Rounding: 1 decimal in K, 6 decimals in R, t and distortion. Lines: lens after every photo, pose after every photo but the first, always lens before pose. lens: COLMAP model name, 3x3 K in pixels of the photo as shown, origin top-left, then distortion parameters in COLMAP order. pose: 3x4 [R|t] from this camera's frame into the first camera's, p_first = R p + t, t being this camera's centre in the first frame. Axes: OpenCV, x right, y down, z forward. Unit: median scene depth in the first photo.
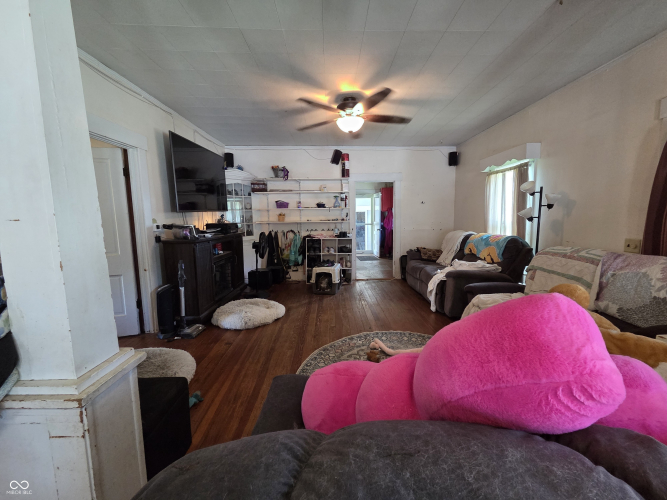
lens RADIAL K [[273.3, 0, 335.1], [0, 273.3, 249.1], [0, 0, 1]] dist [0.004546, 0.000926]
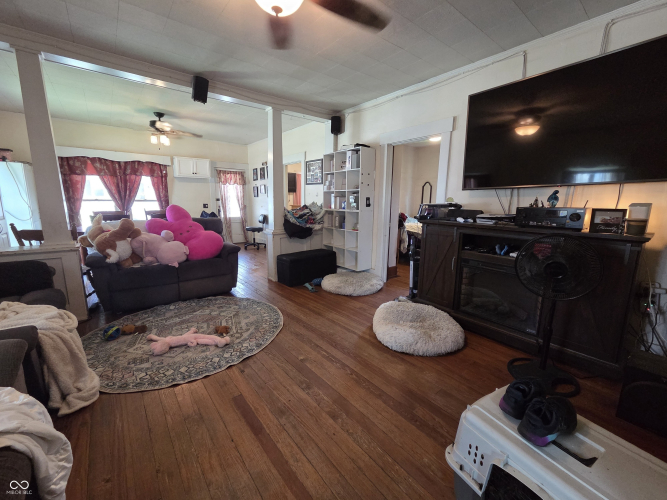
lens RADIAL K [[273.3, 0, 334.8], [0, 273.3, 249.3], [0, 0, 1]] dist [0.004546, 0.000926]
pose [[-0.788537, 0.106271, -0.605735, 0.360279], [-0.079964, 0.958877, 0.272323, -0.192446], [0.609766, 0.263174, -0.747613, 1.761244]]
